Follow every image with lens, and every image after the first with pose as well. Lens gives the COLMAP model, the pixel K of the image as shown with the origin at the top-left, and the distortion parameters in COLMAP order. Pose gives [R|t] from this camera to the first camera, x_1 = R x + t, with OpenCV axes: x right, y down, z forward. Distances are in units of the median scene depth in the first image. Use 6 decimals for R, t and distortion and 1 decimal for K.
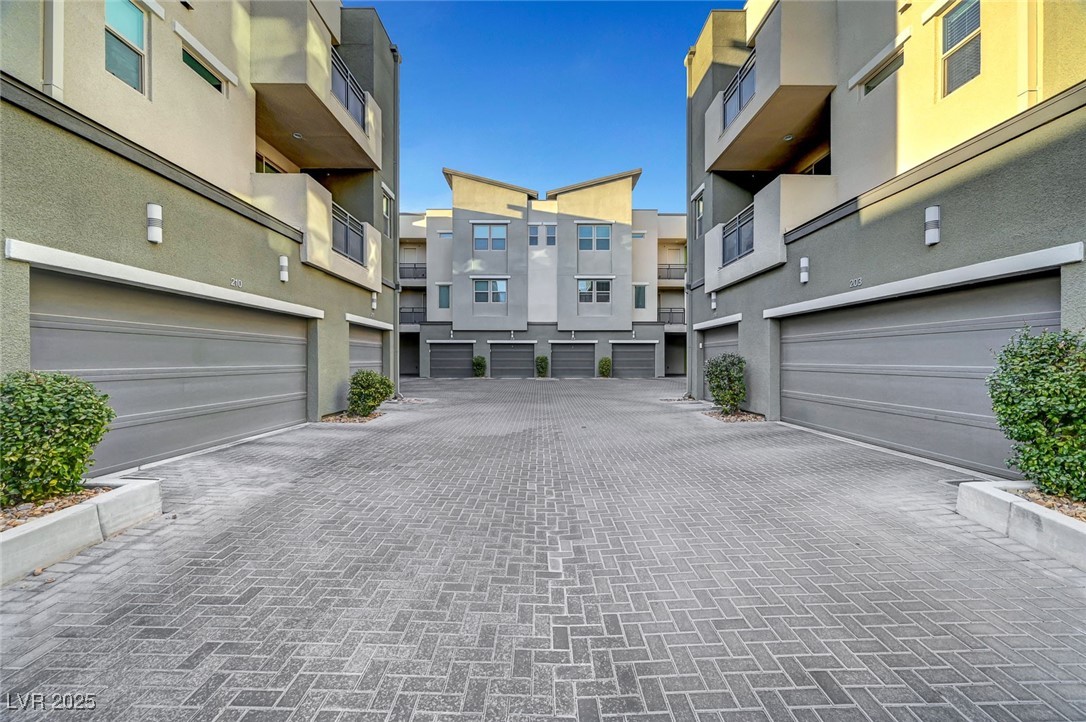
lens RADIAL K [[432.6, 0, 543.0], [0, 432.6, 361.0], [0, 0, 1]] dist [-0.000525, -0.000084]
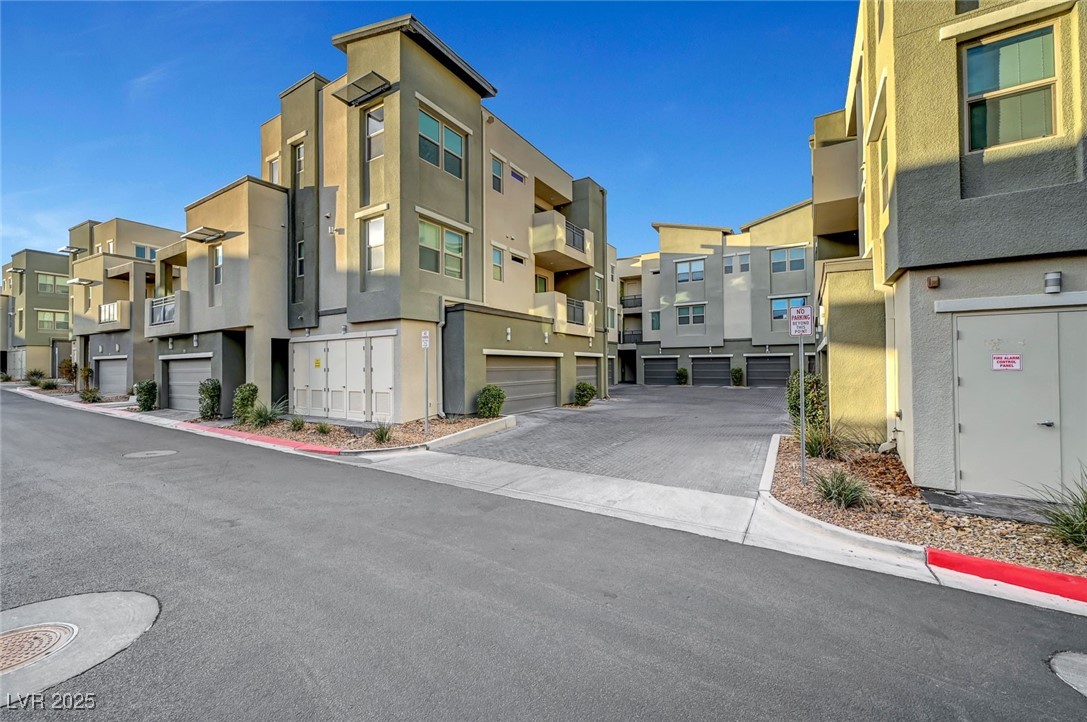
lens RADIAL K [[433.0, 0, 543.5], [0, 433.0, 361.0], [0, 0, 1]] dist [-0.000525, -0.000084]
pose [[0.852940, -0.013194, -0.521842, 0.162355], [0.006632, 0.999874, -0.014440, -0.016654], [0.521967, 0.008856, 0.852920, -0.267934]]
